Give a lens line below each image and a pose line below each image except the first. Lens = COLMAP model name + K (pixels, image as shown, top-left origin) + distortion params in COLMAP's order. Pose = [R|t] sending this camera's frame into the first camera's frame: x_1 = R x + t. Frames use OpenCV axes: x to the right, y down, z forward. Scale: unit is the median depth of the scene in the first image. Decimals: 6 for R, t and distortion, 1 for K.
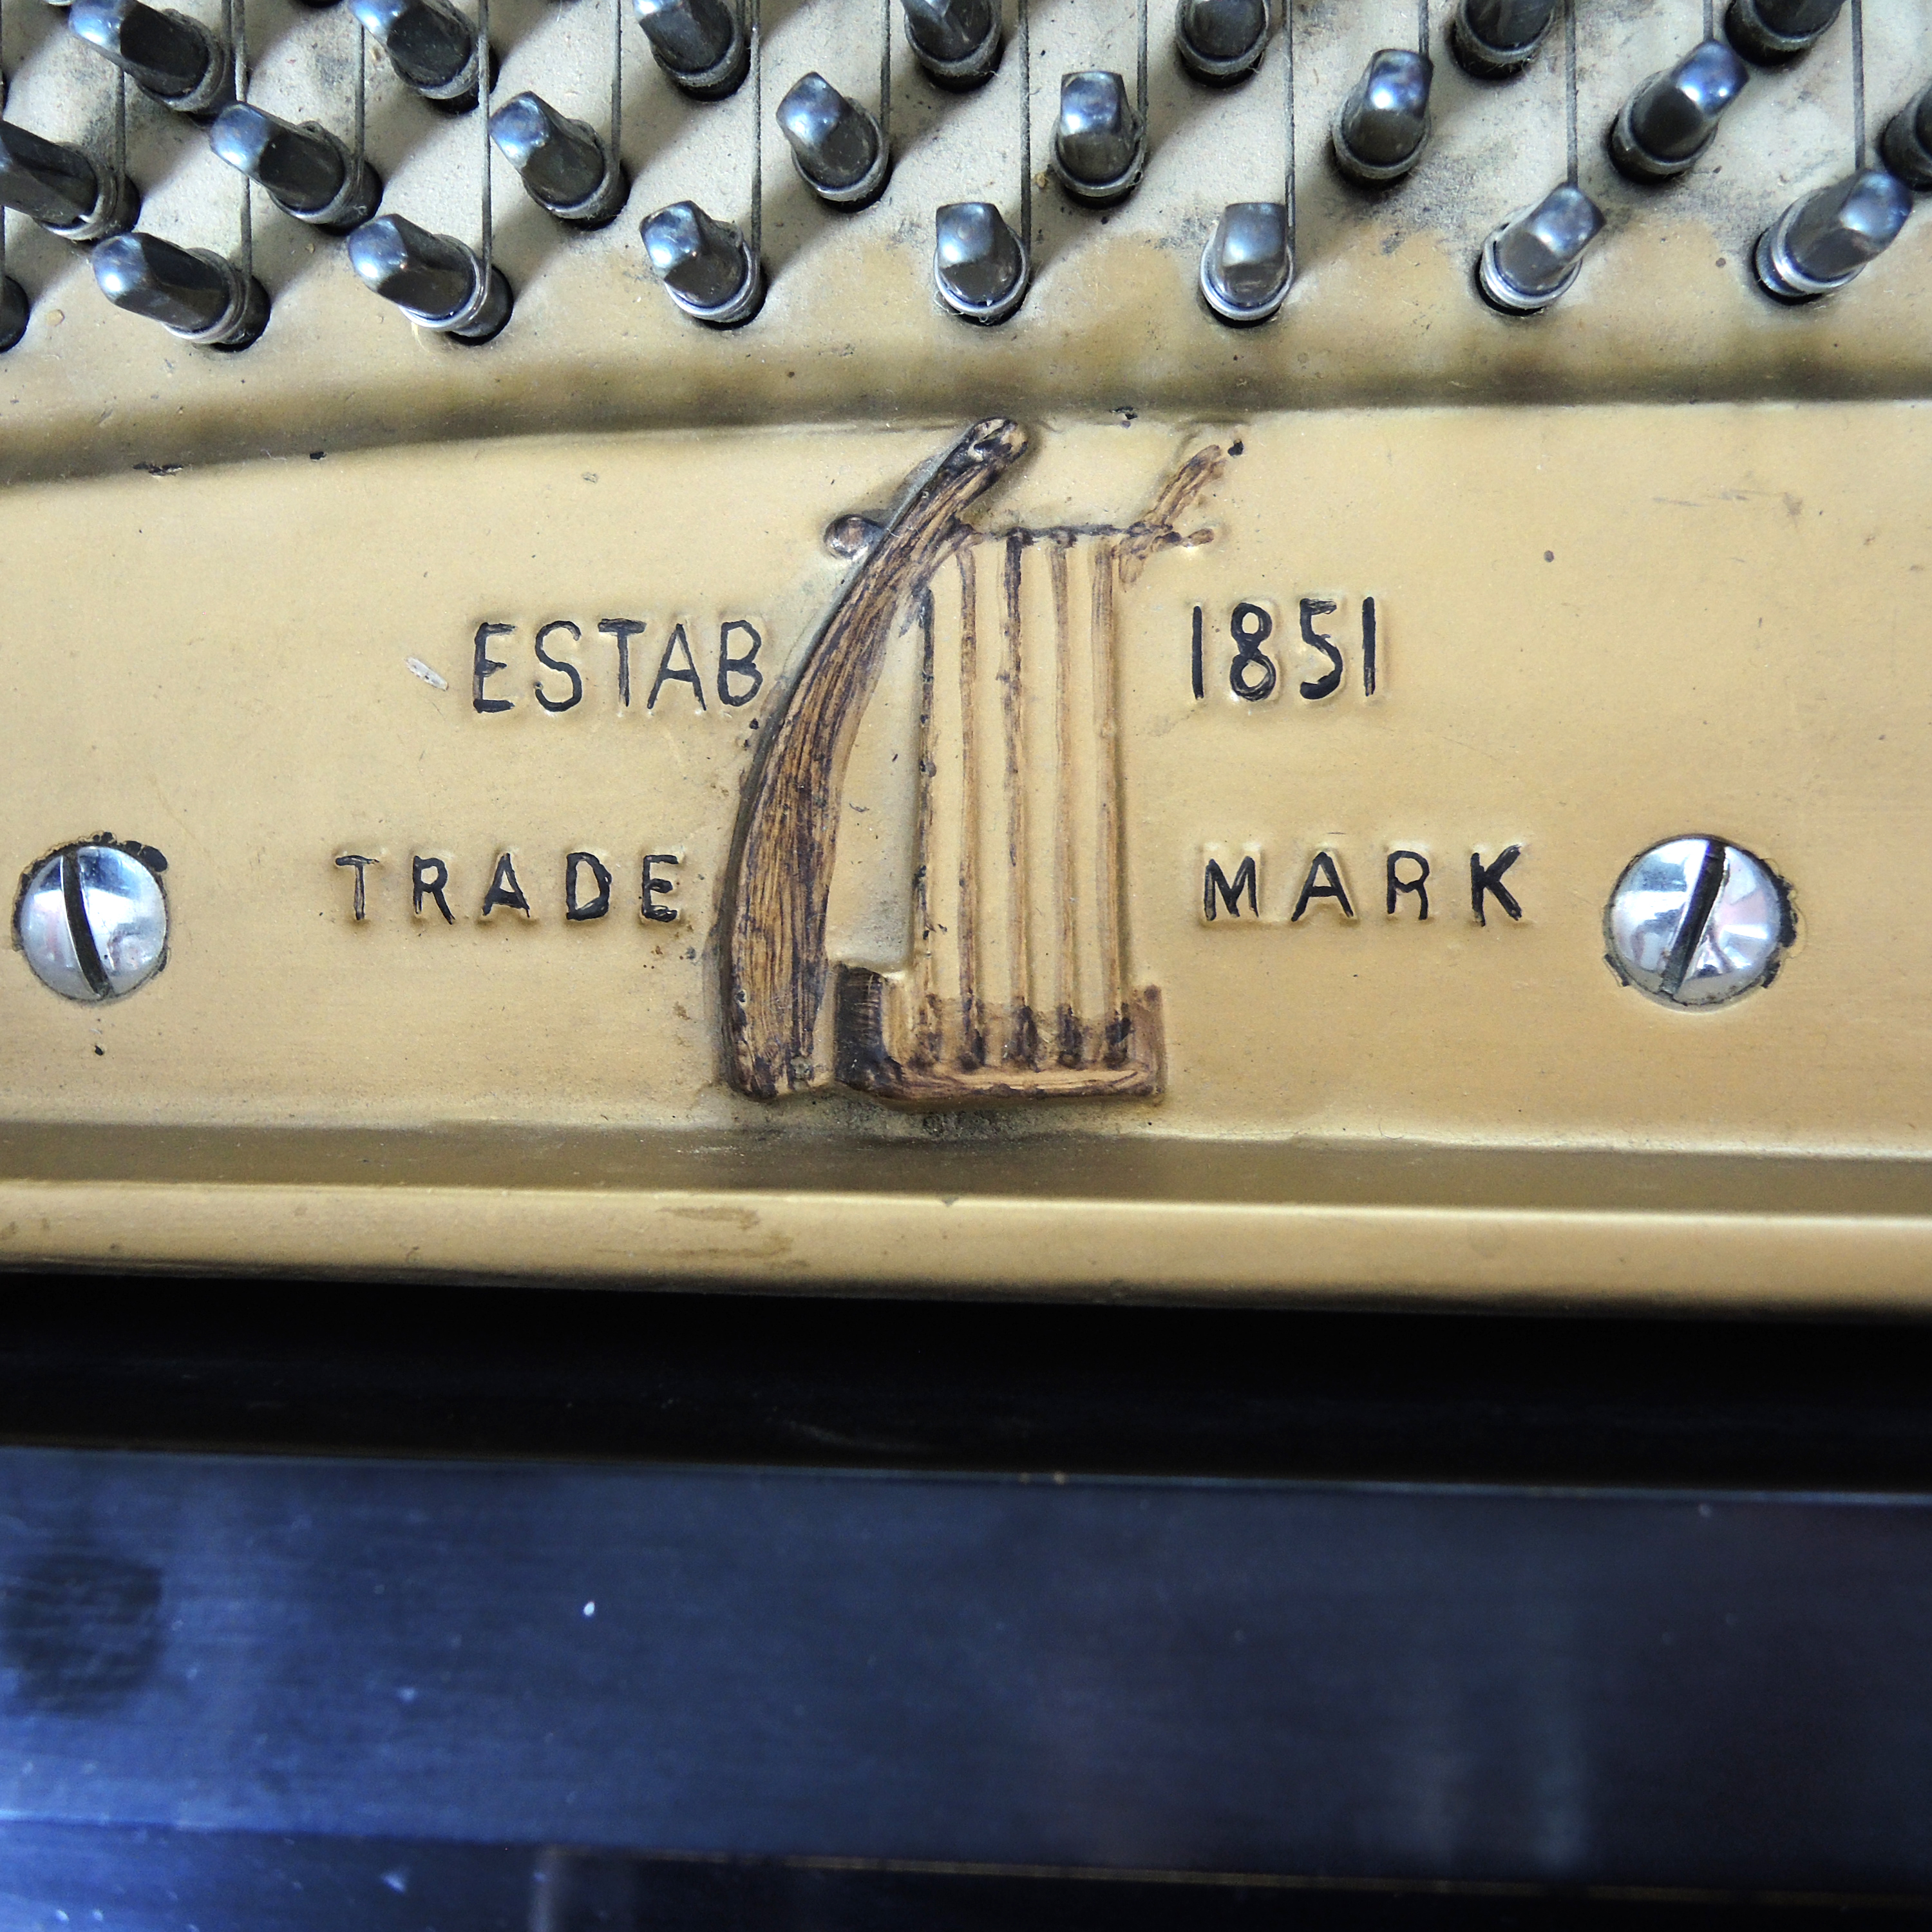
lens RADIAL K [[2182.6, 0, 975.3], [0, 2182.6, 982.6], [0, 0, 1]] dist [-0.008087, 0.001176]
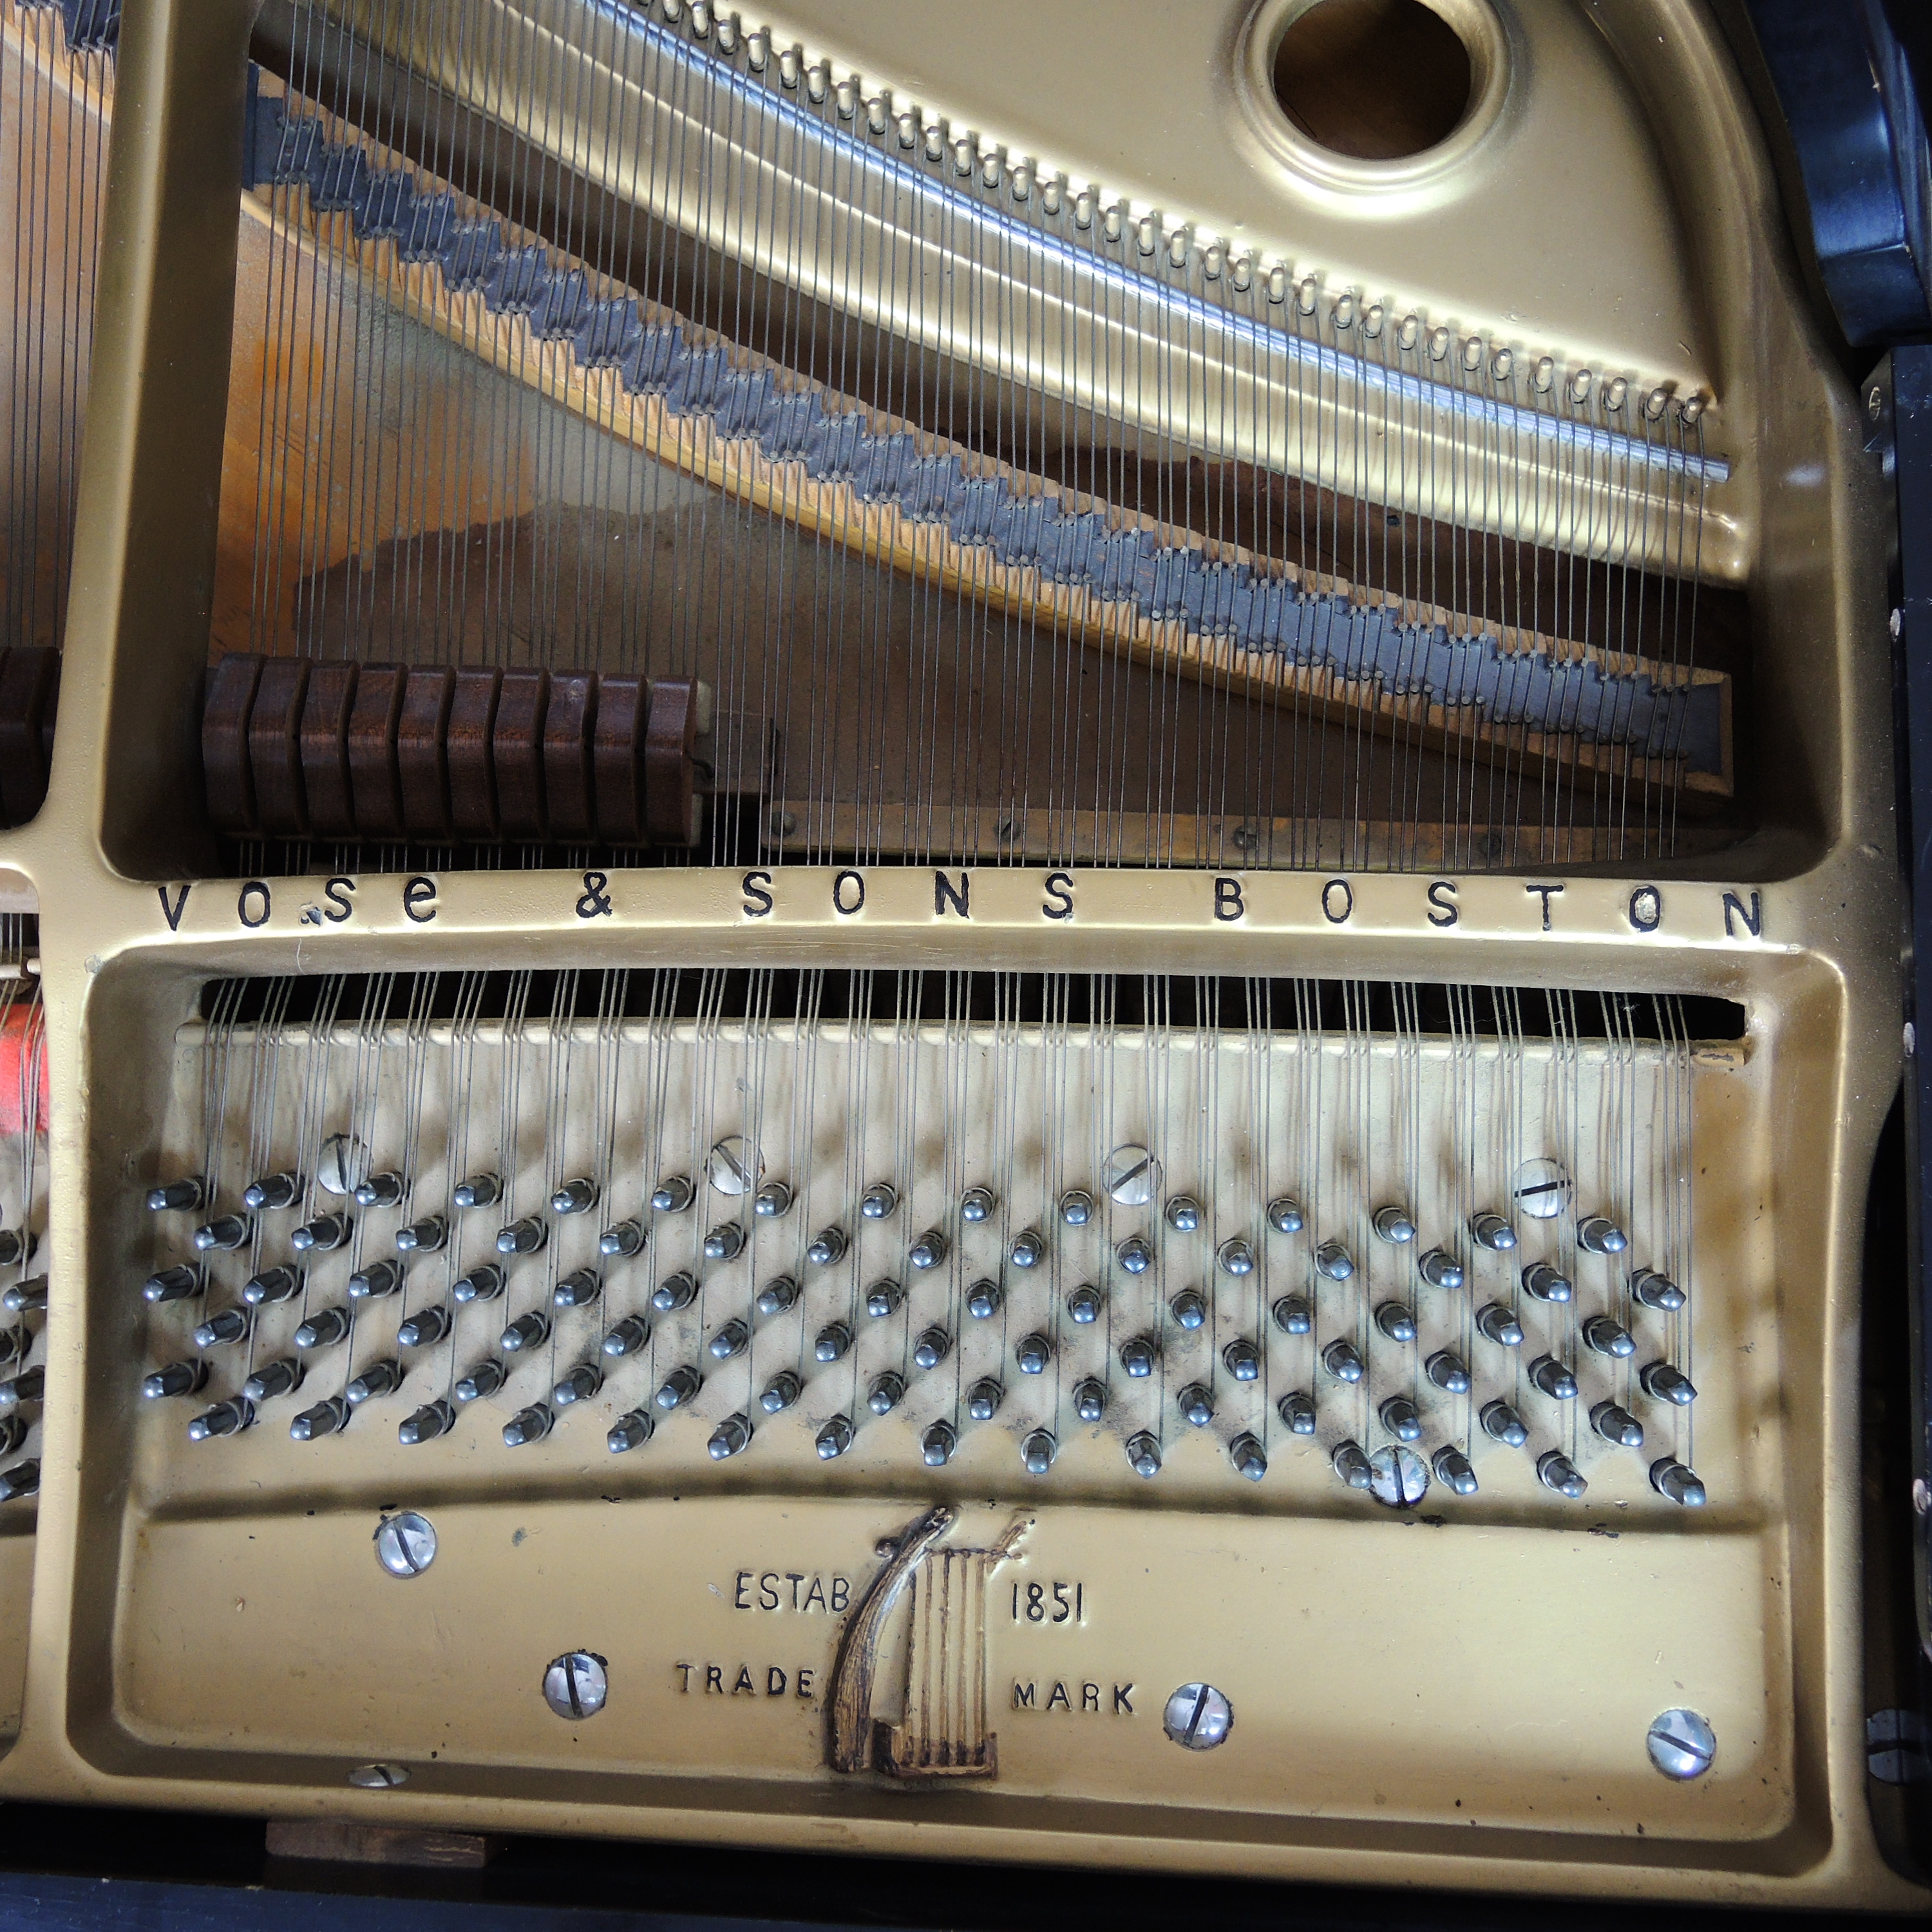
lens RADIAL K [[2182.6, 0, 975.3], [0, 2182.6, 982.6], [0, 0, 1]] dist [-0.008087, 0.001176]
pose [[0.999042, 0.037524, 0.022510, -0.033789], [-0.032342, 0.979718, -0.197756, -0.360589], [-0.029474, 0.196838, 0.979993, -1.736151]]
